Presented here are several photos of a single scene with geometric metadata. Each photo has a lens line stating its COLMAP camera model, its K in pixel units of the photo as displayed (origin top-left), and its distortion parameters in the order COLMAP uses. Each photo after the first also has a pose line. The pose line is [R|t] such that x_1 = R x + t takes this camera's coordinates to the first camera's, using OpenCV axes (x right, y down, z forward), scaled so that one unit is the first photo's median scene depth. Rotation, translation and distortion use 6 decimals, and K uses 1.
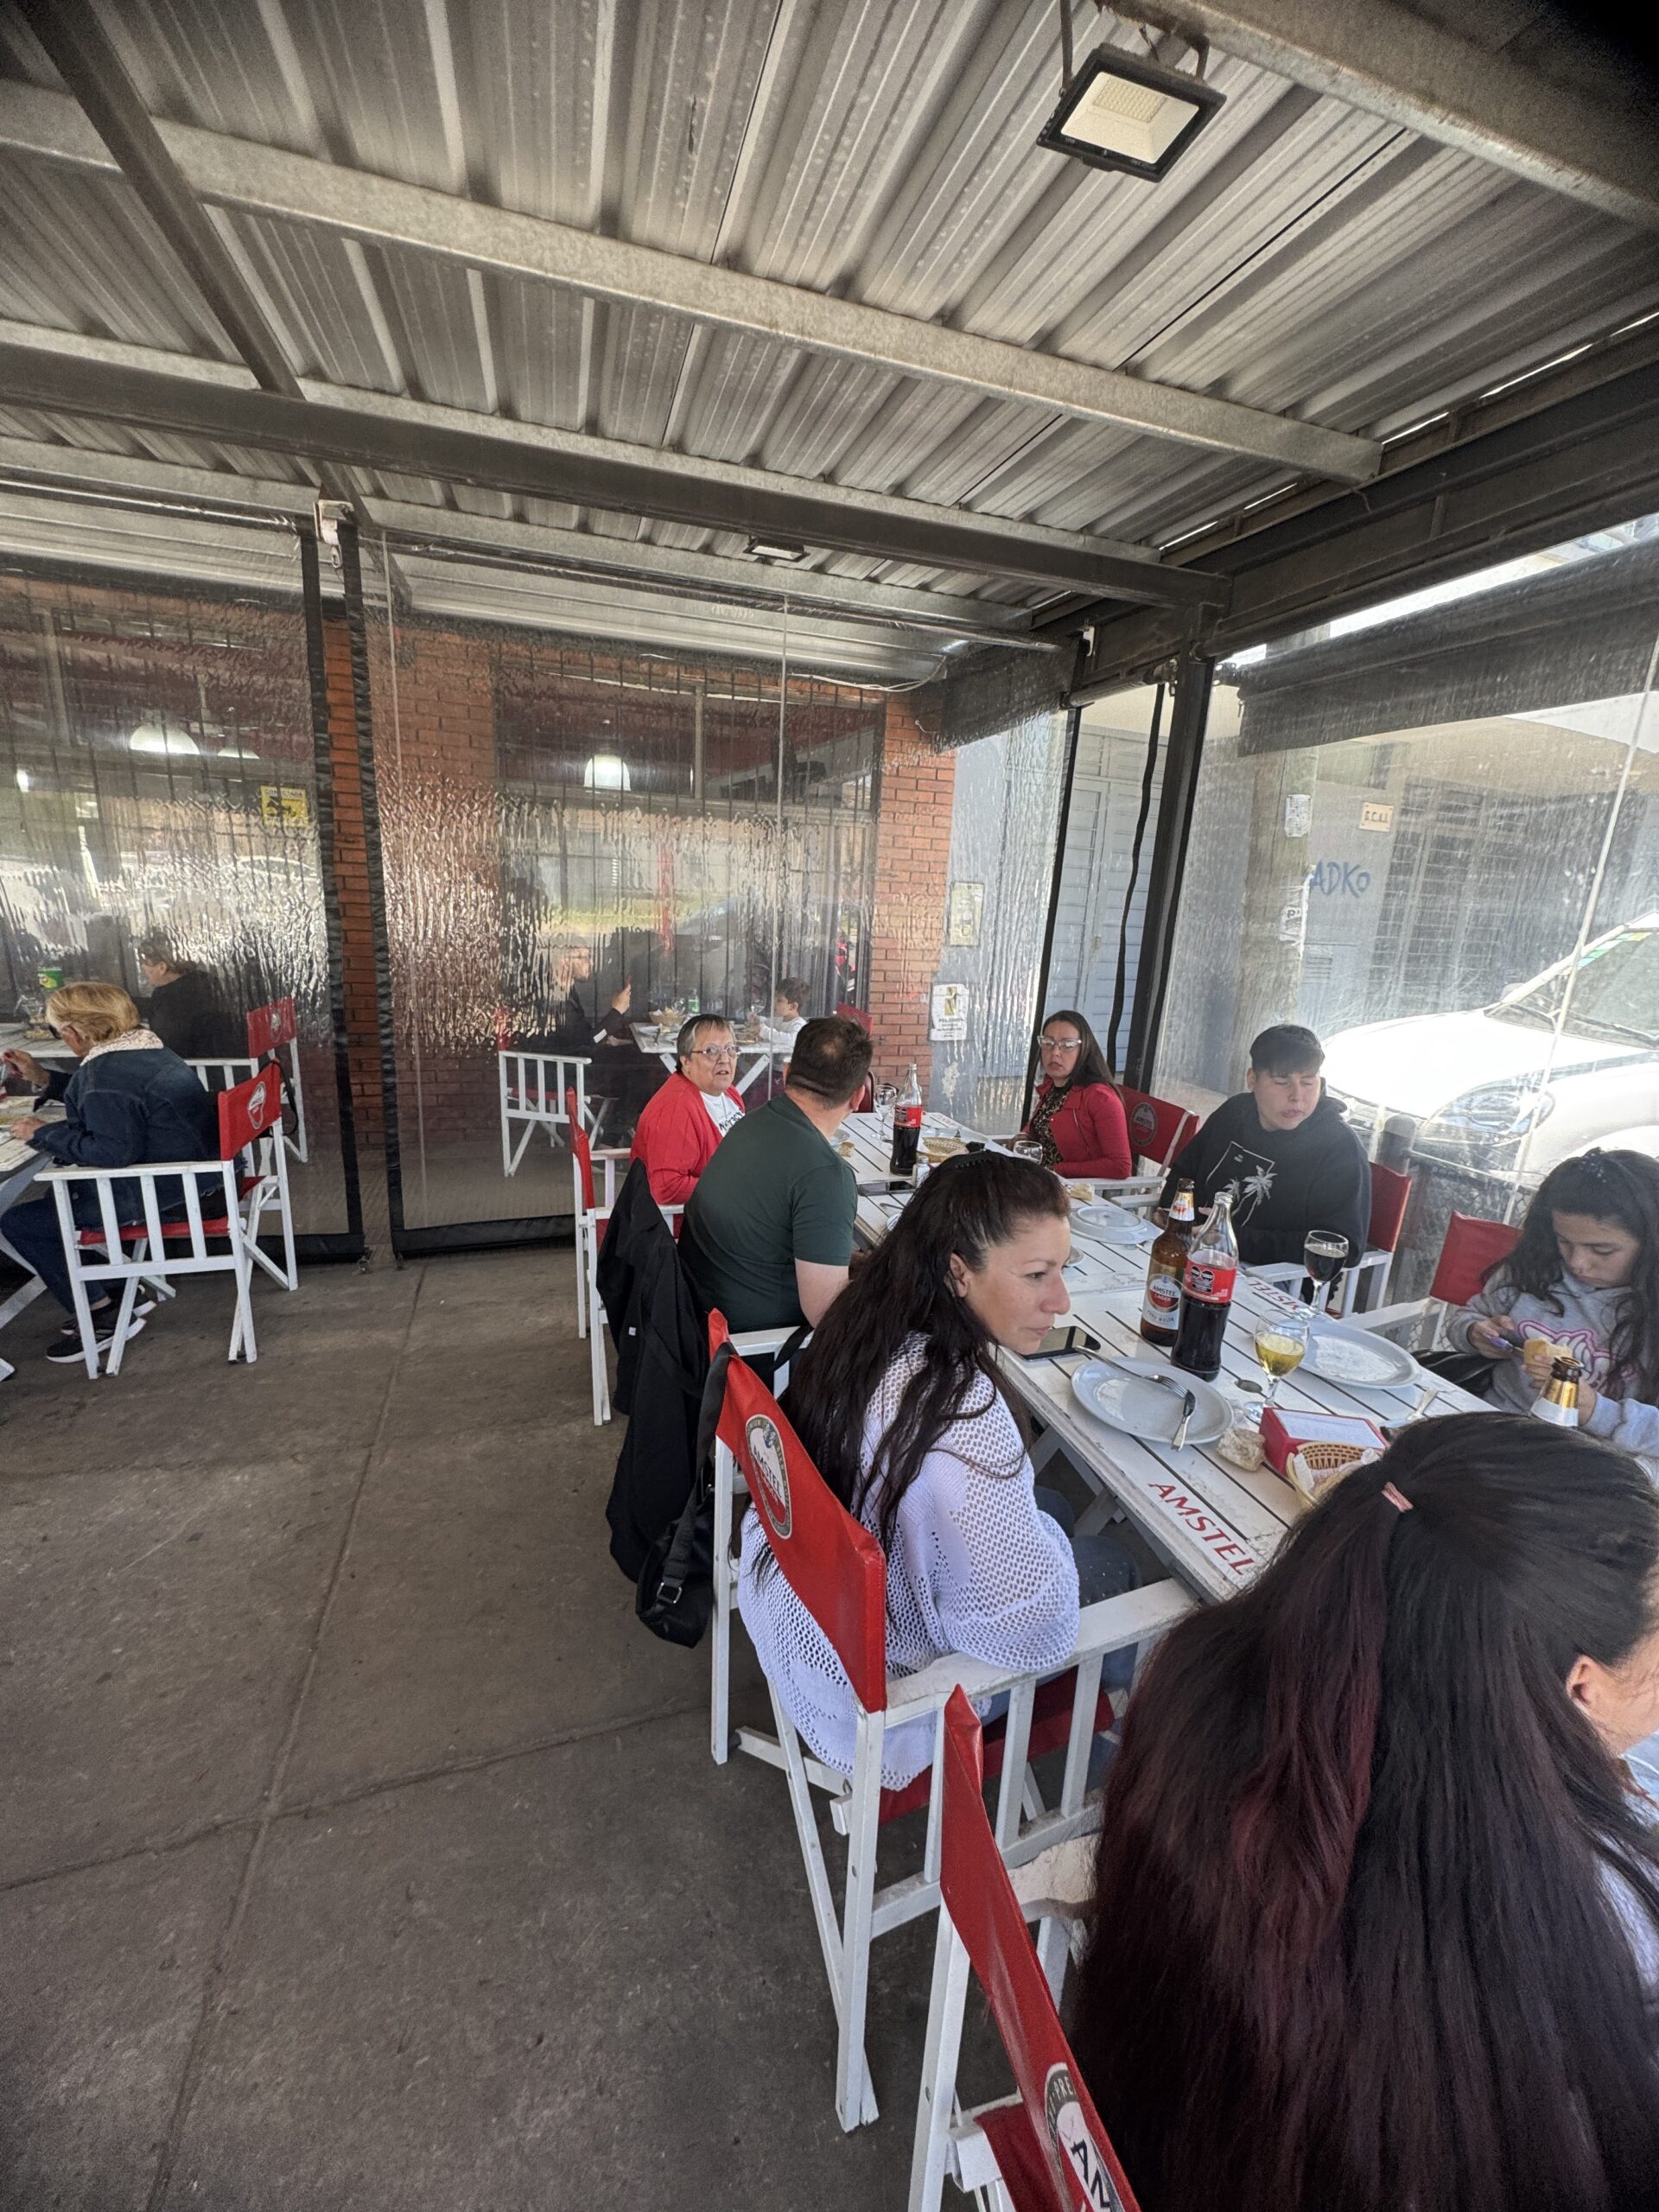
lens RADIAL K [[879.2, 0, 829.6], [0, 879.2, 1109.7], [0, 0, 1]] dist [-0.000610, 0.000215]
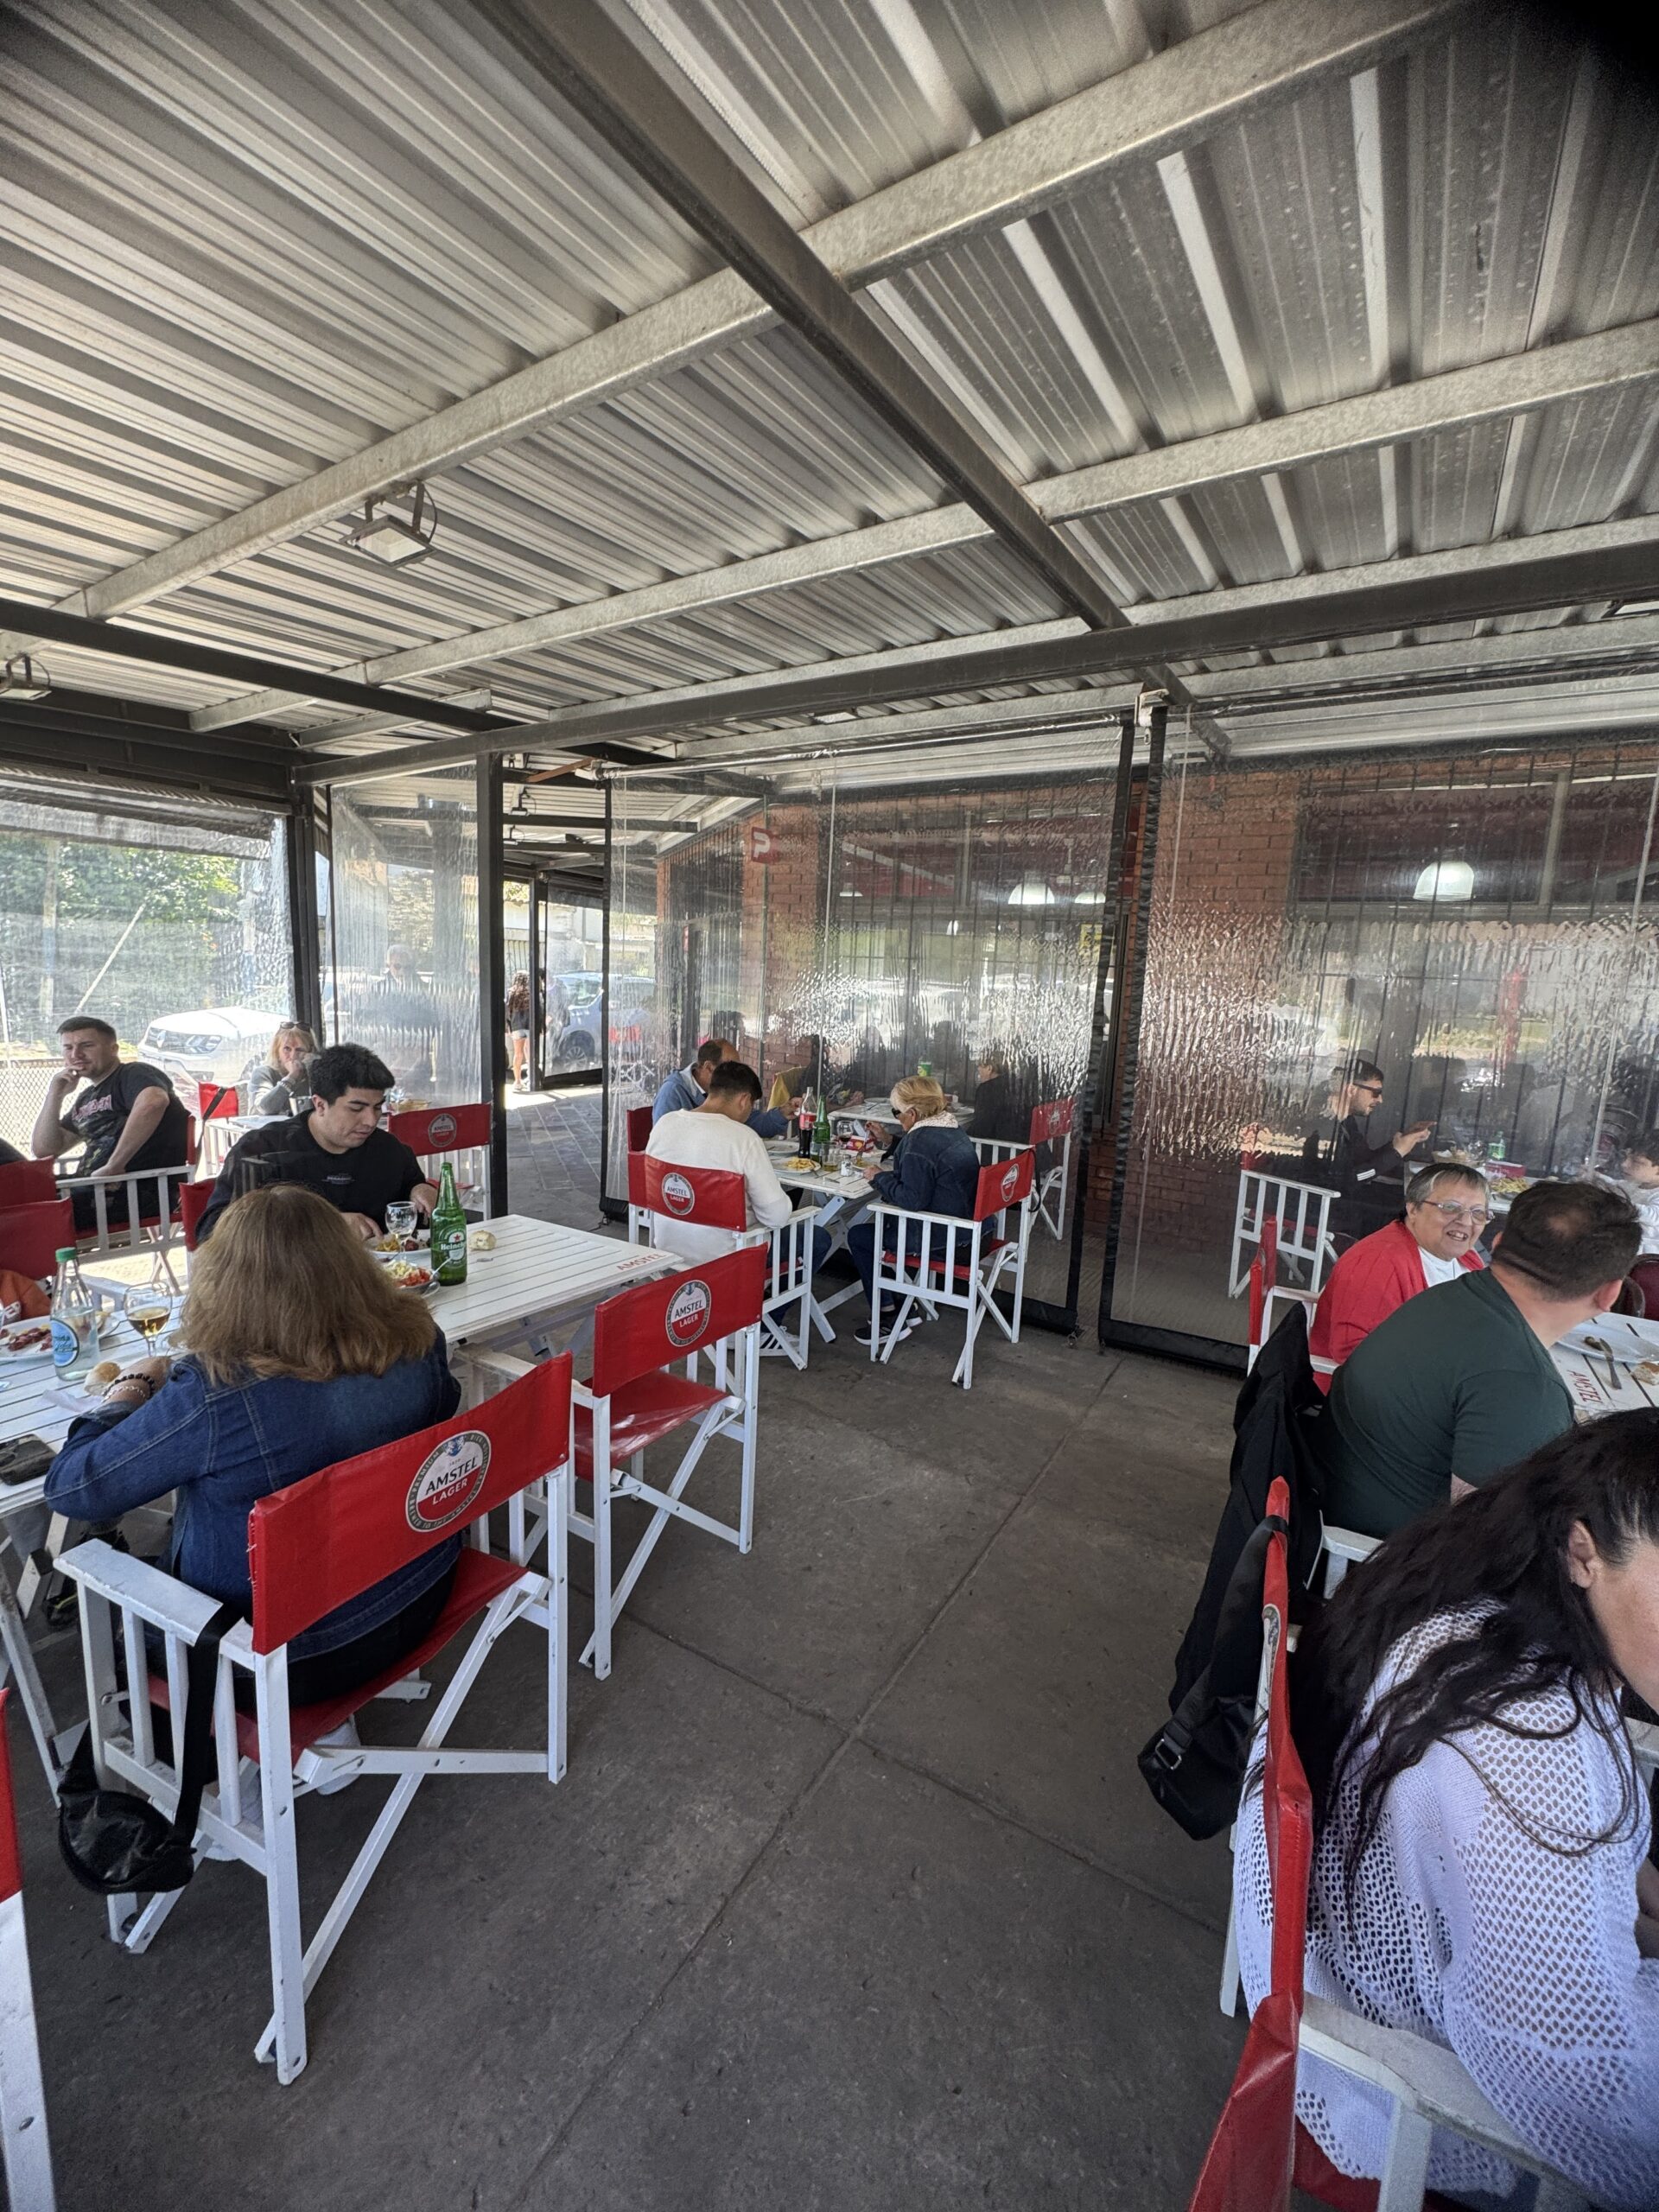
lens RADIAL K [[879.2, 0, 829.6], [0, 879.2, 1109.7], [0, 0, 1]] dist [-0.000610, 0.000215]
pose [[0.643935, 0.095418, -0.759107, 0.109045], [-0.191087, 0.980805, -0.038811, -0.009057], [0.740833, 0.170047, 0.649808, 0.002237]]
